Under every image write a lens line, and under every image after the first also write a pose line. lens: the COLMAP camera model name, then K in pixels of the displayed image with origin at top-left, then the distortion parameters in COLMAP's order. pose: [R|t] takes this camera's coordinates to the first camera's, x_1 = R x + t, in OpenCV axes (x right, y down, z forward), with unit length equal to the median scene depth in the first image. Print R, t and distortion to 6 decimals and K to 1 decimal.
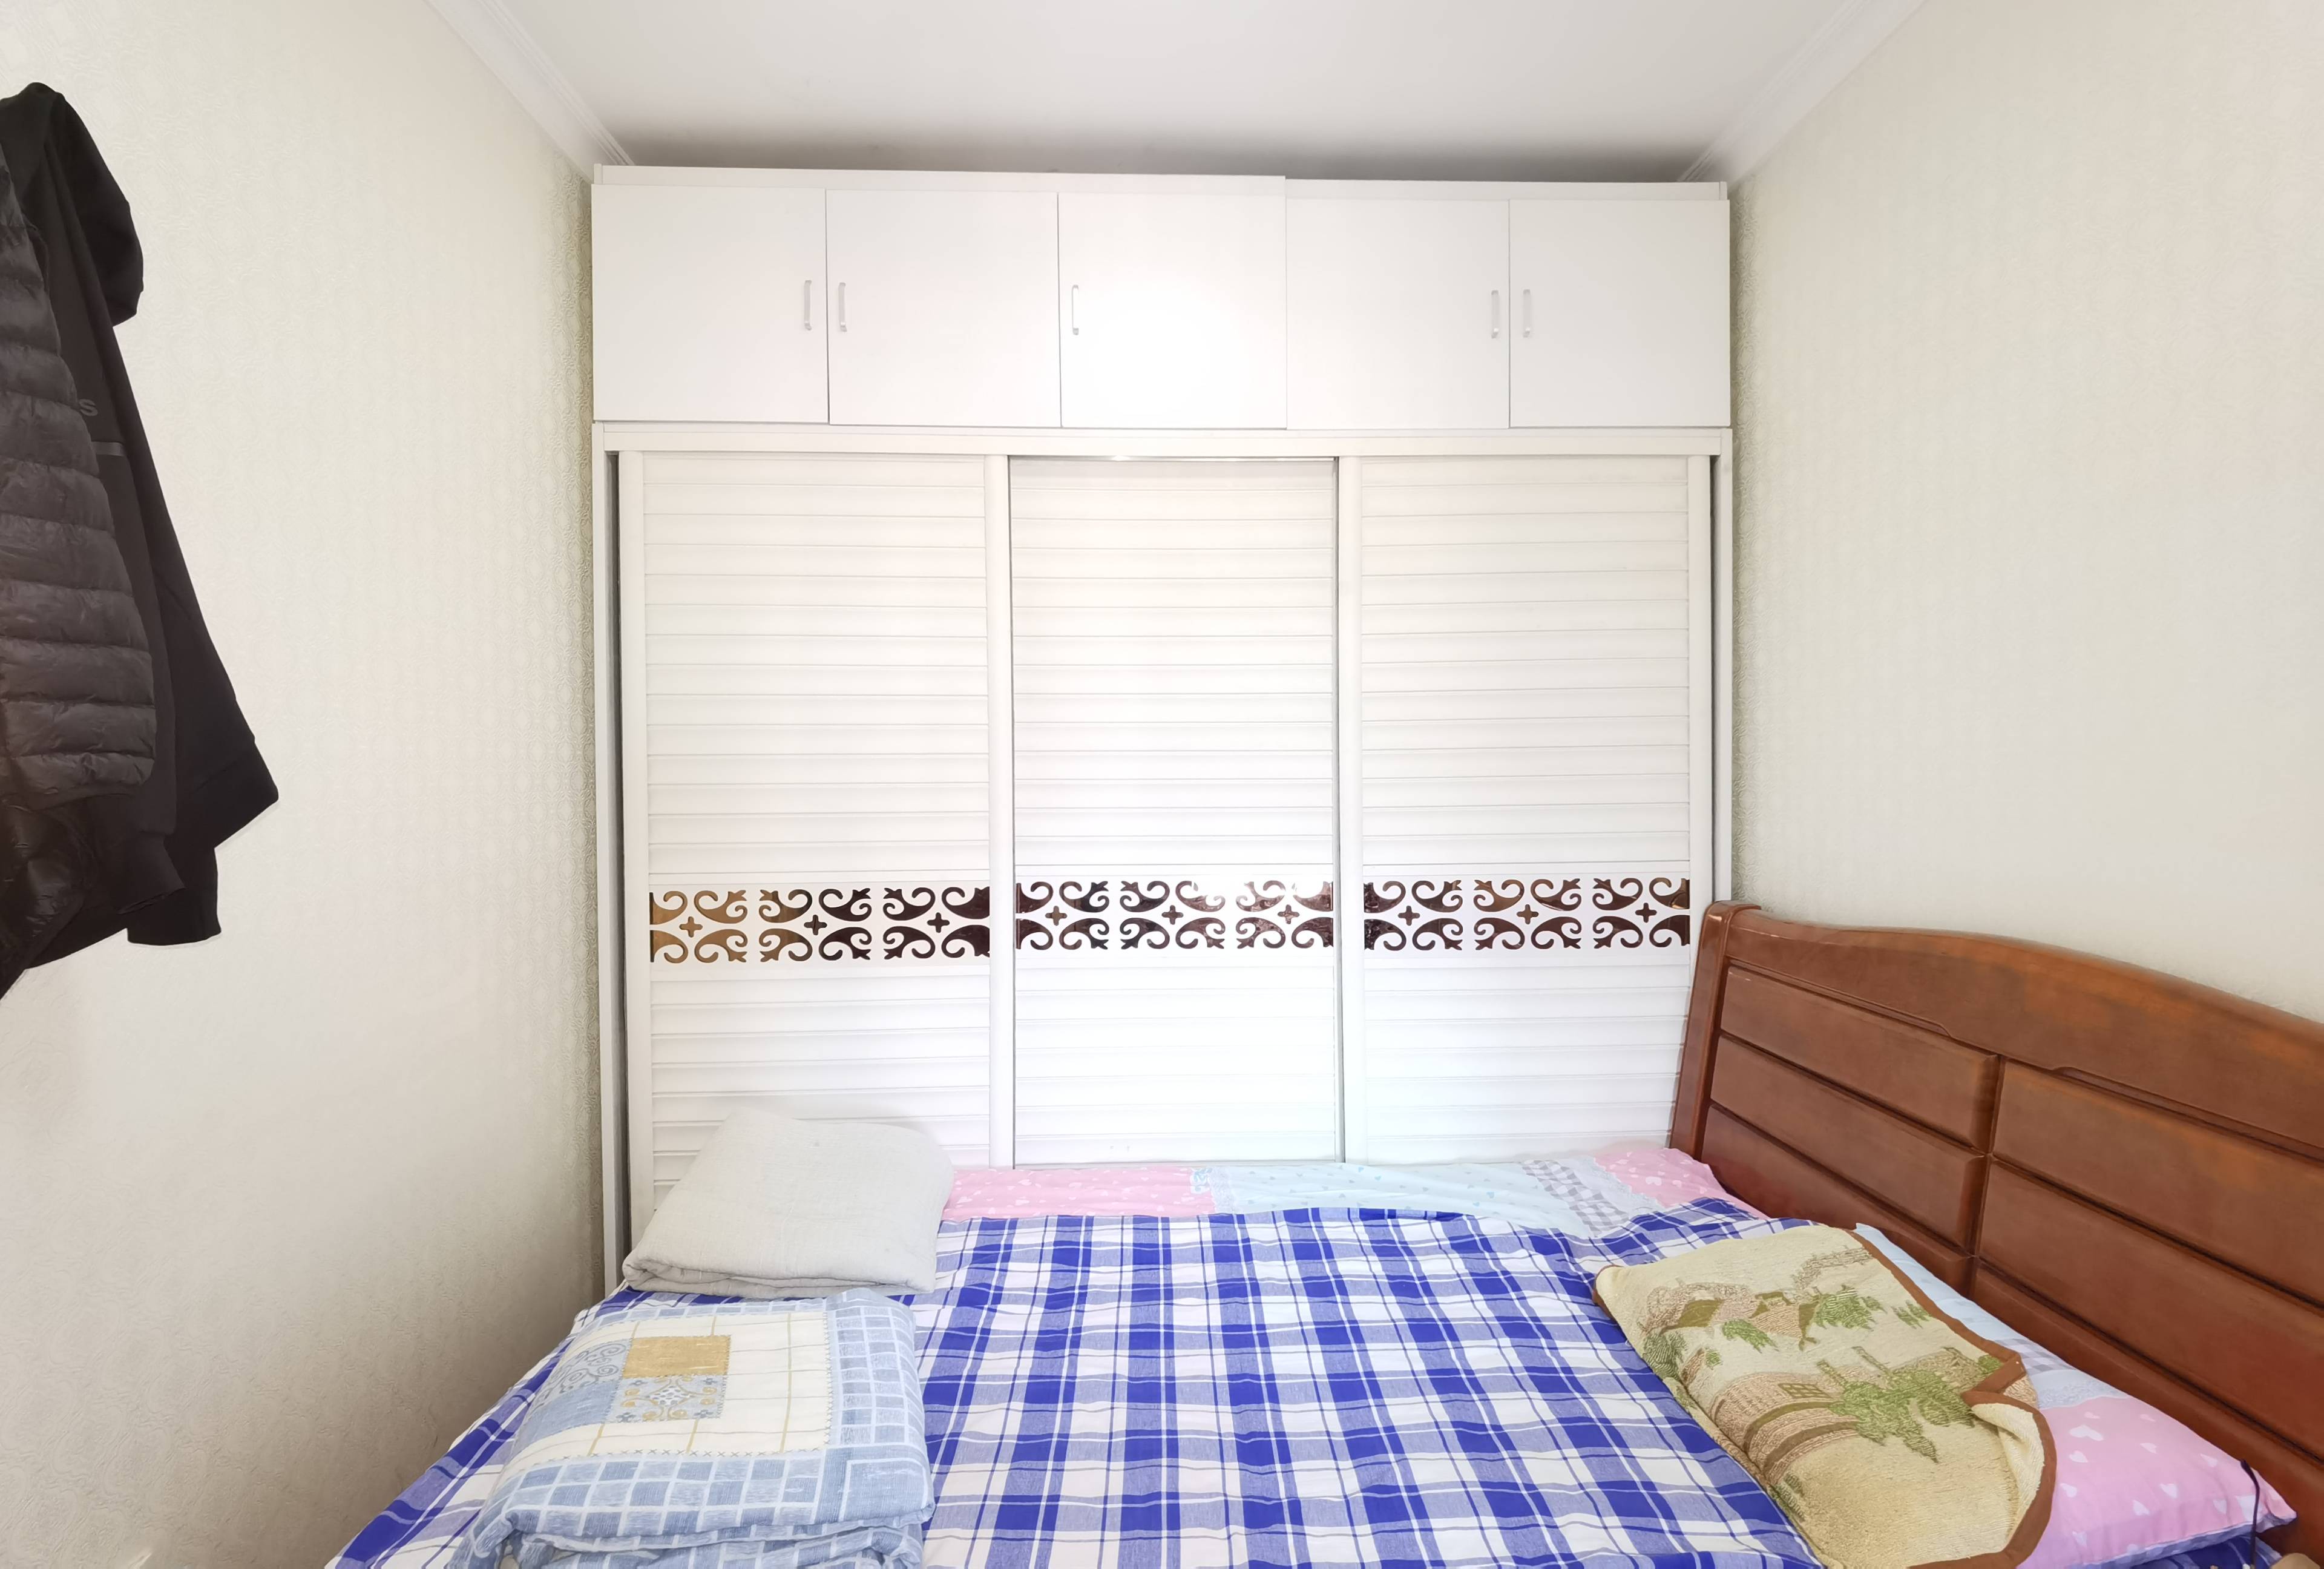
lens RADIAL K [[1156.8, 0, 1160.9], [0, 1156.8, 781.3], [0, 0, 1]] dist [-0.005888, 0.000337]
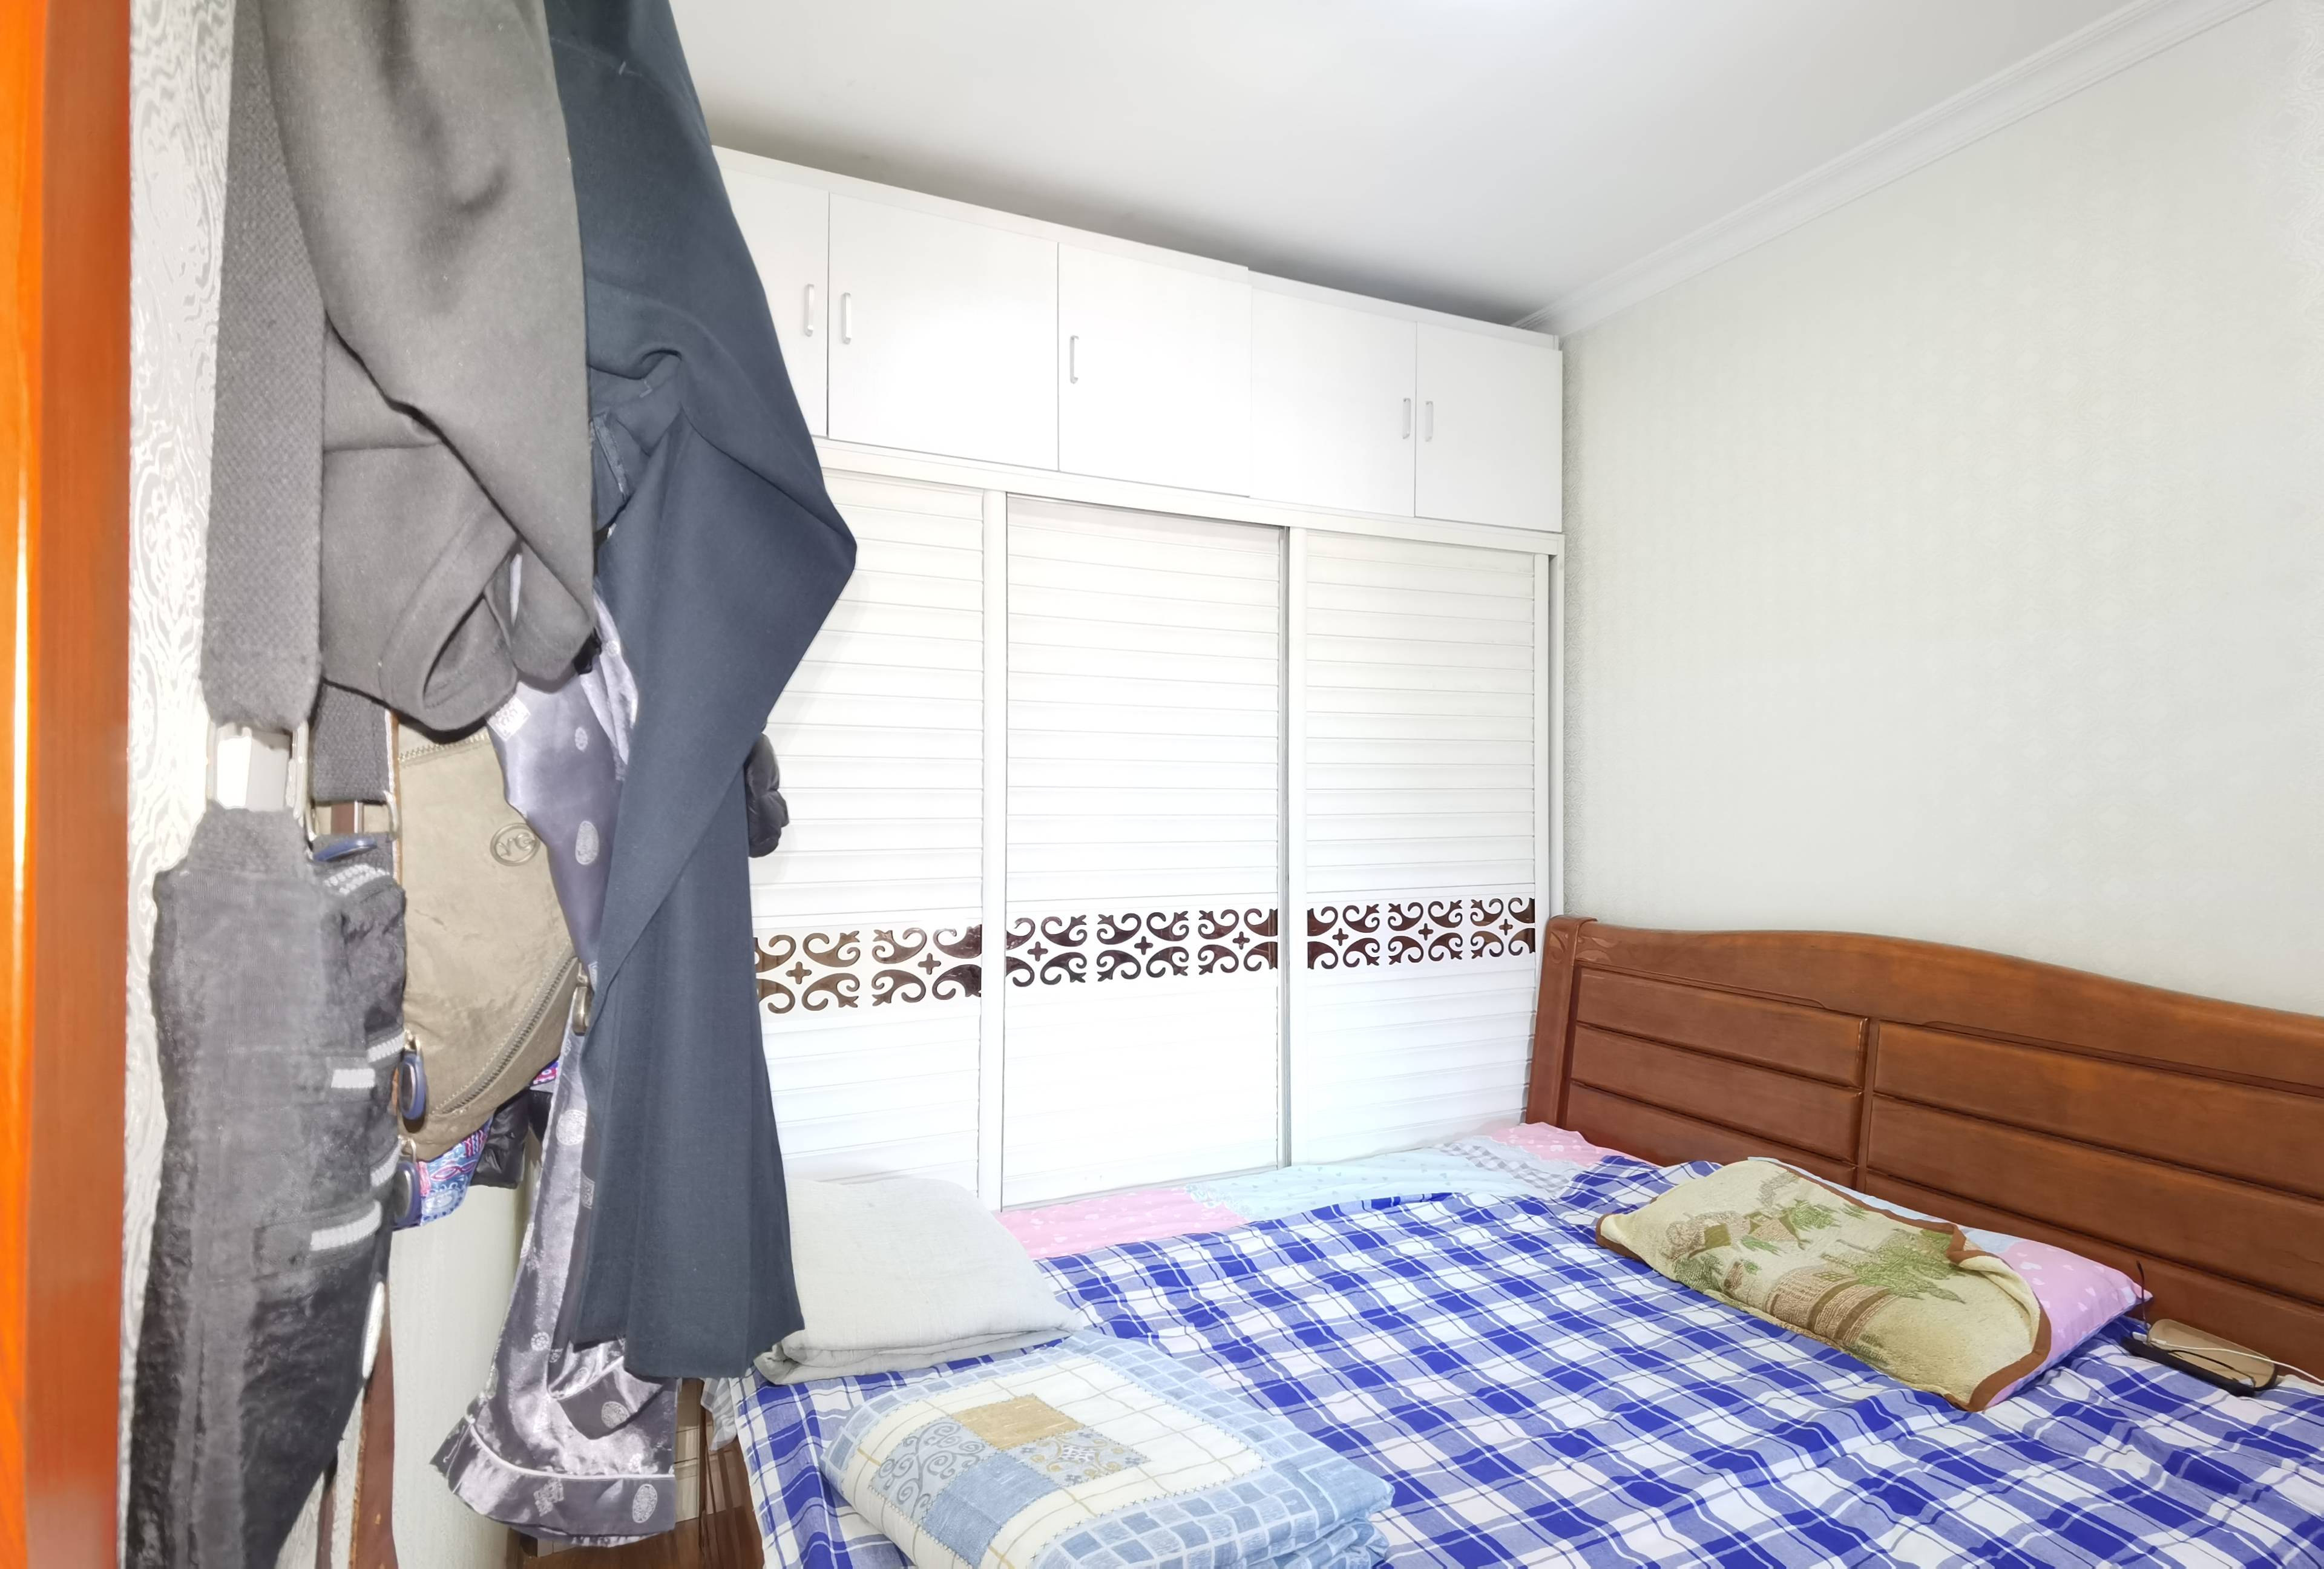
lens RADIAL K [[1156.8, 0, 1154.6], [0, 1156.8, 778.9], [0, 0, 1]] dist [-0.005888, 0.000337]
pose [[0.920700, 0.014342, 0.390008, -0.470019], [-0.002440, 0.999517, -0.030995, -0.003081], [-0.390264, 0.027585, 0.920290, 0.040177]]
